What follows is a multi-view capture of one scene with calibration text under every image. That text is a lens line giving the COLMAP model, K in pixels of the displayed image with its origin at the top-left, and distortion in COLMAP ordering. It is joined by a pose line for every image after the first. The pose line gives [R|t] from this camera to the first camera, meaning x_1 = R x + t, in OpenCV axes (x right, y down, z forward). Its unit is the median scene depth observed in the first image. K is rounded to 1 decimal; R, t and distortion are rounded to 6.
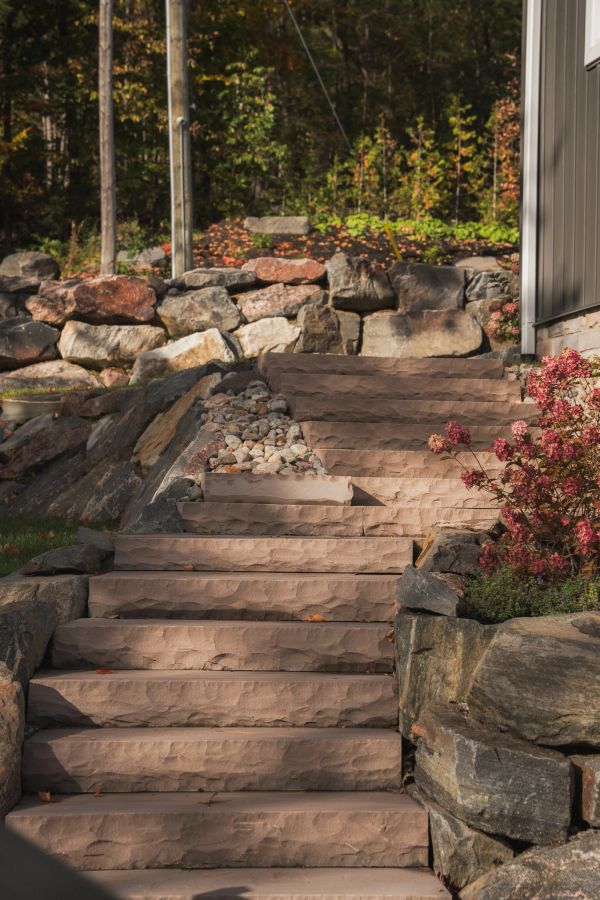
lens RADIAL K [[1764.2, 0, 300.0], [0, 1764.2, 450.0], [0, 0, 1]] dist [0.334627, 0.168185]
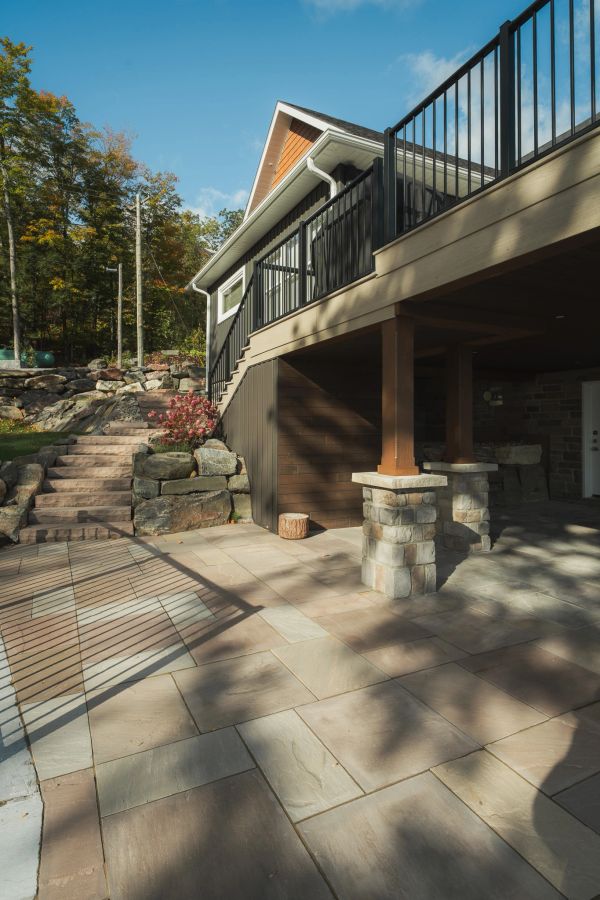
lens RADIAL K [[491.2, 0, 300.0], [0, 491.2, 450.0], [0, 0, 1]] dist [-0.000138, -0.000020]
pose [[0.984244, -0.010820, 0.176483, 0.112759], [-0.003526, 0.996726, 0.080772, -0.008821], [-0.176779, -0.080122, 0.980984, -0.142711]]
